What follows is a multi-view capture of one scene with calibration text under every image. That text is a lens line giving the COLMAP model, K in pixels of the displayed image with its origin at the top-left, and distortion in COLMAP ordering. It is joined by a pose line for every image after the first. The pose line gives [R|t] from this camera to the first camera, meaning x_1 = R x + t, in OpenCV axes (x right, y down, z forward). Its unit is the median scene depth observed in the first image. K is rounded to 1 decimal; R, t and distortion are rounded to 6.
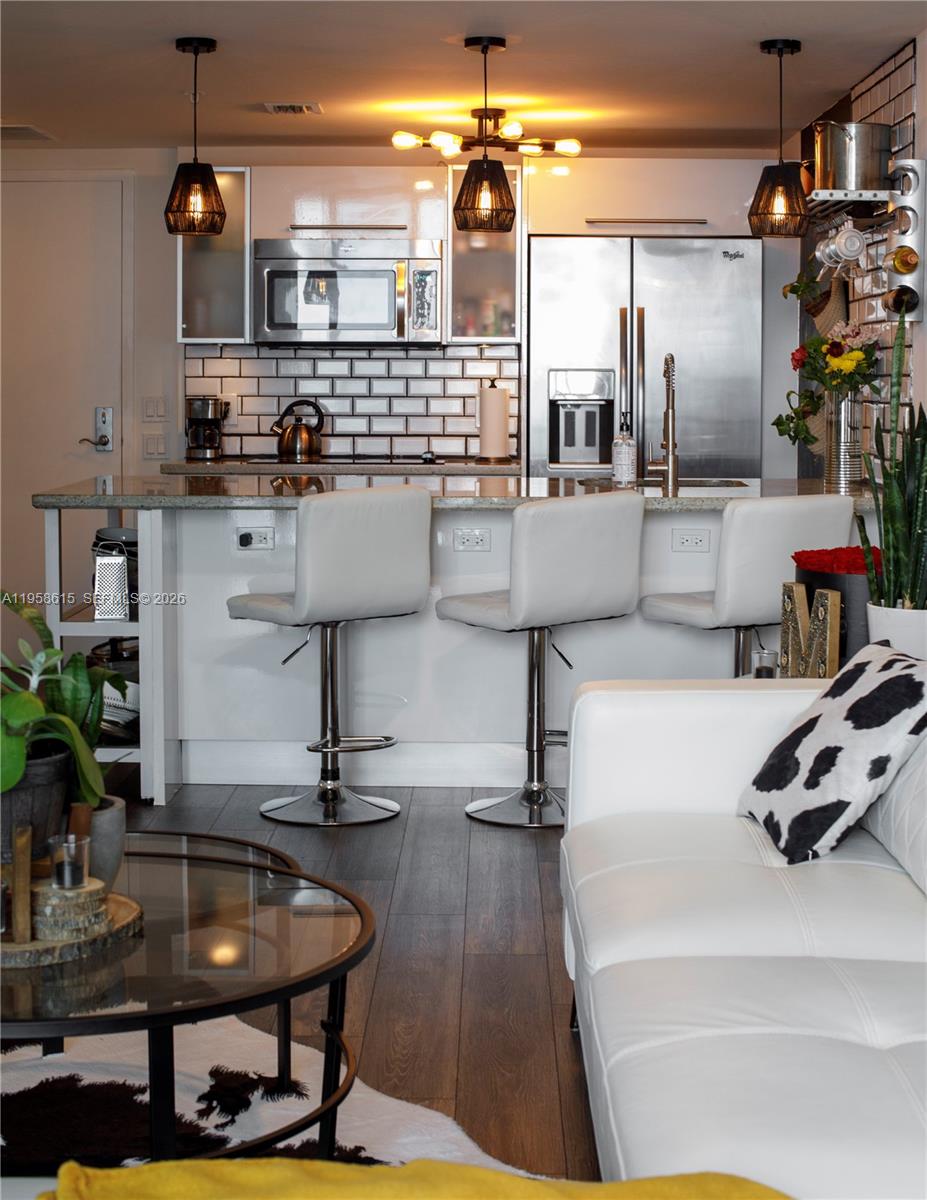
lens RADIAL K [[2059.7, 0, 488.7], [0, 2059.7, 496.4], [0, 0, 1]] dist [-0.164878, 0.193854]
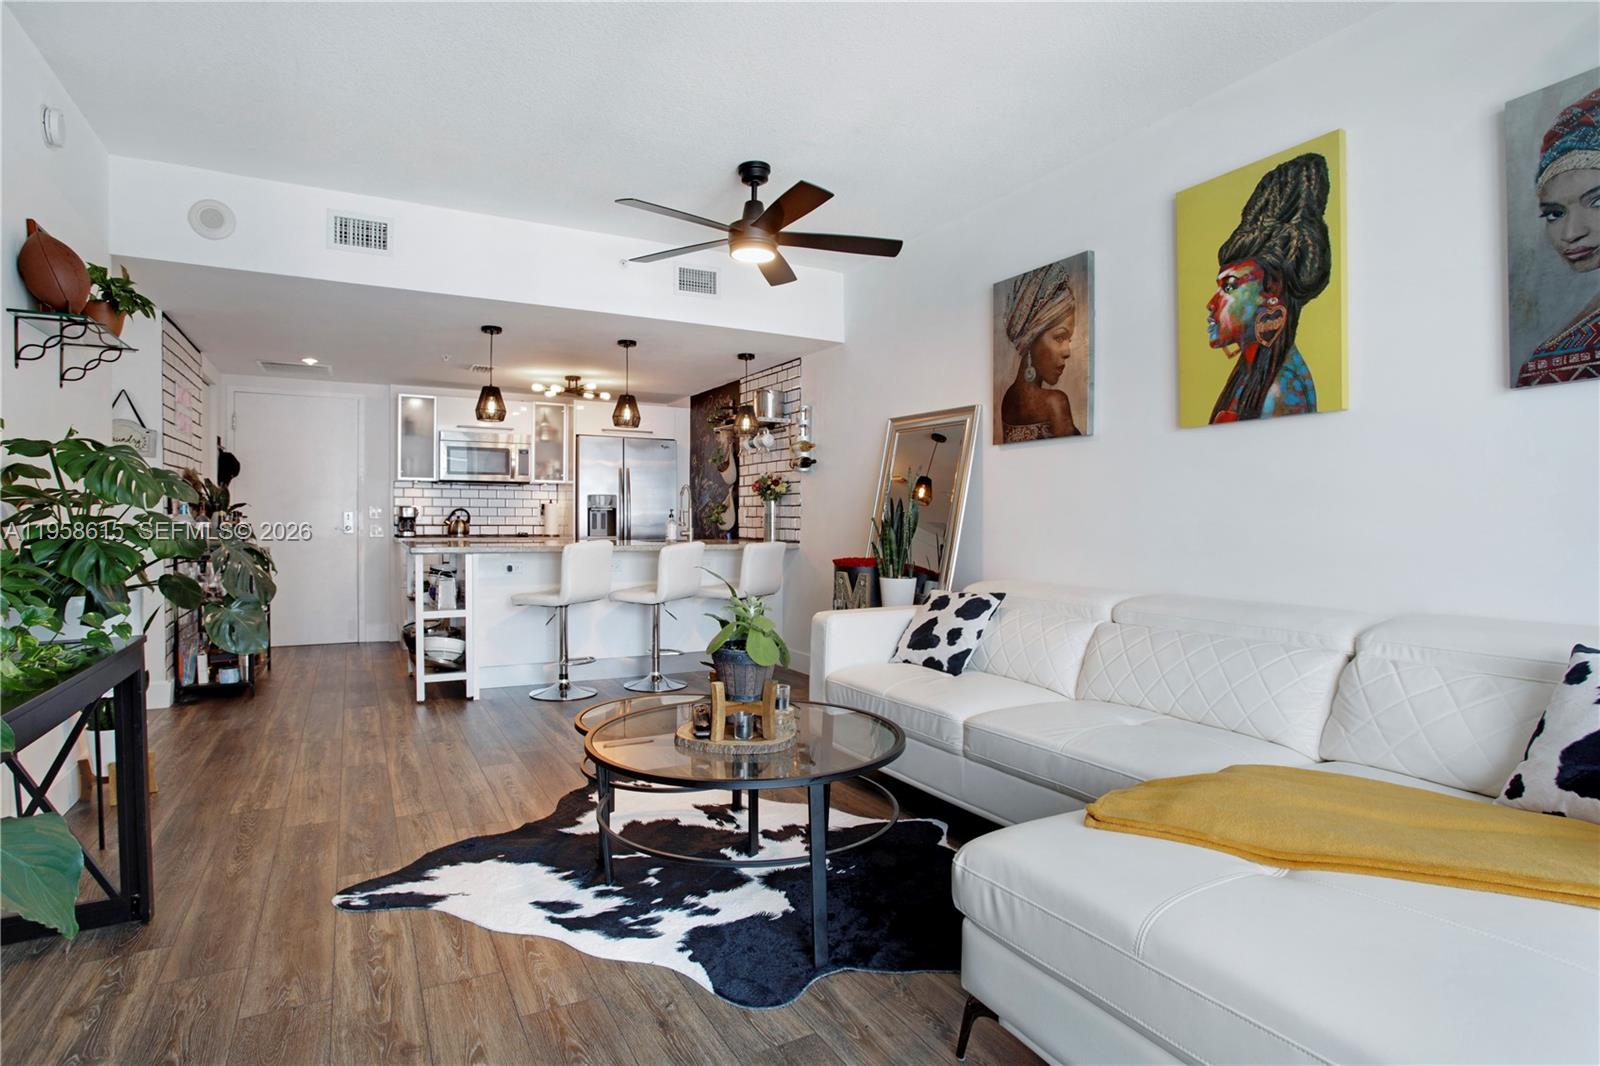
lens RADIAL K [[838.4, 0, 800.0], [0, 838.4, 533.0], [0, 0, 1]] dist [-0.078175, 0.040371]
pose [[0.868111, -0.006331, 0.496329, -0.250541], [0.025493, 0.999168, -0.031845, 0.017374], [-0.495714, 0.040298, 0.867550, 0.105579]]
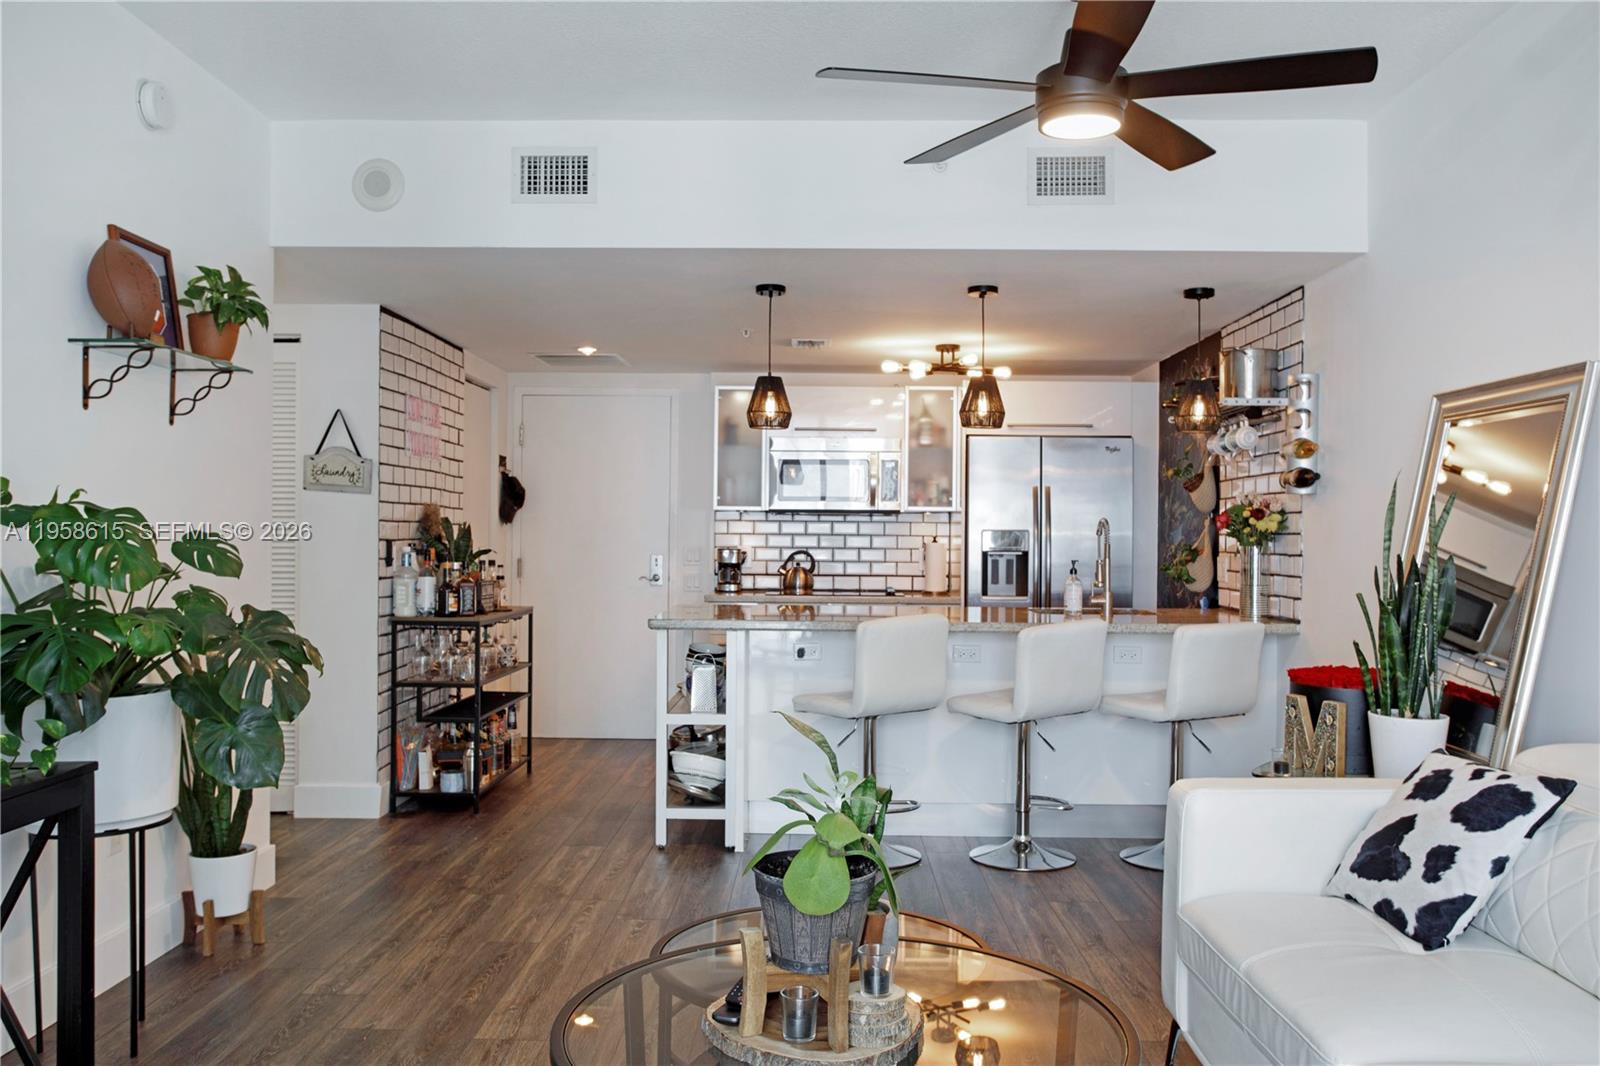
lens RADIAL K [[1301.3, 0, 800.0], [0, 1301.3, 533.0], [0, 0, 1]] dist [-0.038817, 0.101511]
pose [[0.999963, 0.004278, -0.007516, -0.100375], [-0.004726, 0.998151, -0.060601, -0.005245], [0.007243, 0.060634, 0.998134, 0.120103]]
